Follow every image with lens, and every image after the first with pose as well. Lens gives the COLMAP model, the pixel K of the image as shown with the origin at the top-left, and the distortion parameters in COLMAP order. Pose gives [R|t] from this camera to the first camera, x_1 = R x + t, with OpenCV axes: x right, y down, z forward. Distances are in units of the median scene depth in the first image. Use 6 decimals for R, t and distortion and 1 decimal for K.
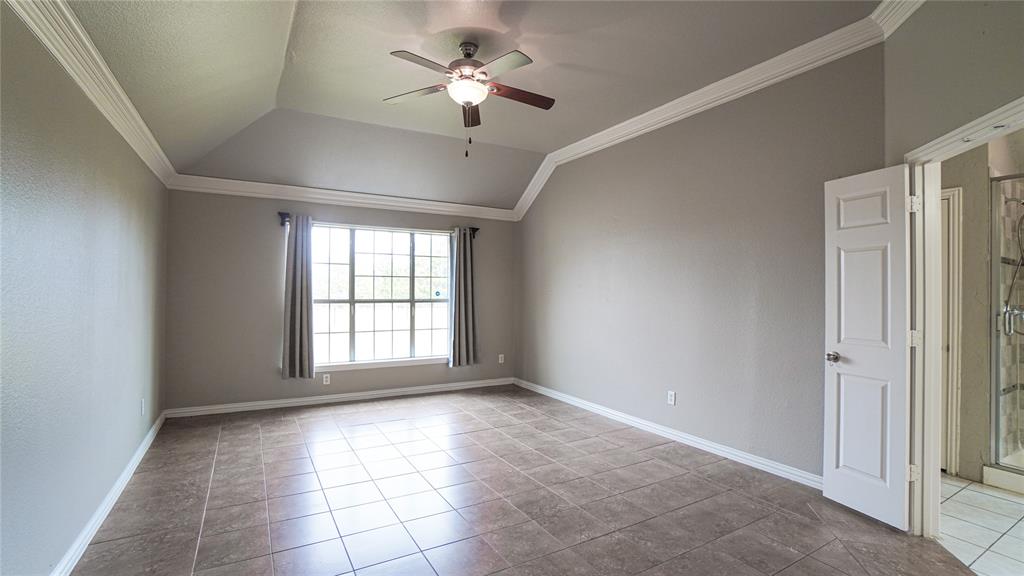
lens RADIAL K [[464.6, 0, 514.8], [0, 464.6, 288.4], [0, 0, 1]] dist [-0.015721, 0.003898]
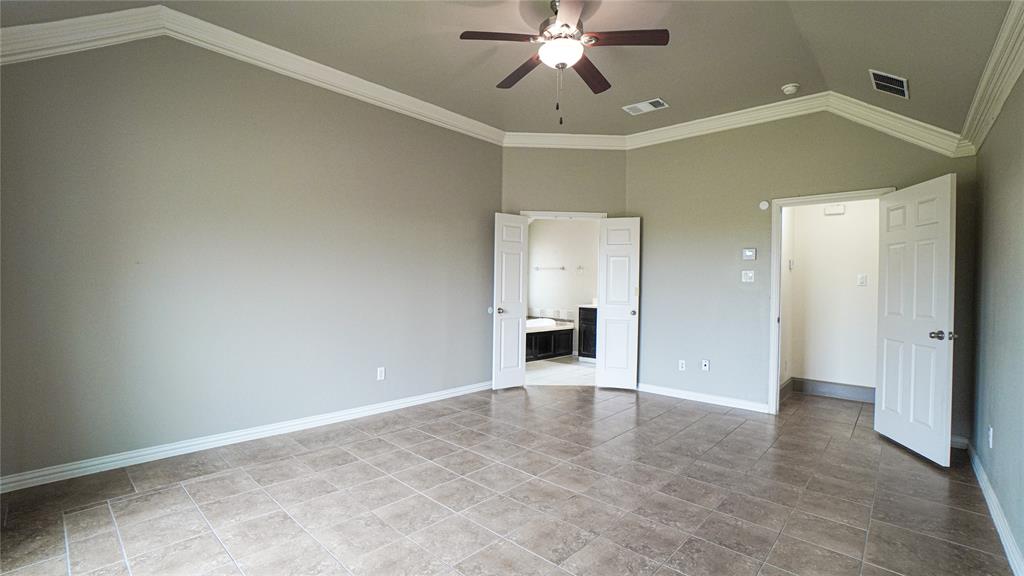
lens RADIAL K [[442.8, 0, 511.5], [0, 442.8, 284.4], [0, 0, 1]] dist [-0.006015, -0.000381]
pose [[-0.267065, -0.015763, 0.963550, -0.695249], [-0.025450, 0.999633, 0.009300, 0.019369], [-0.963342, -0.022039, -0.267368, 0.990004]]
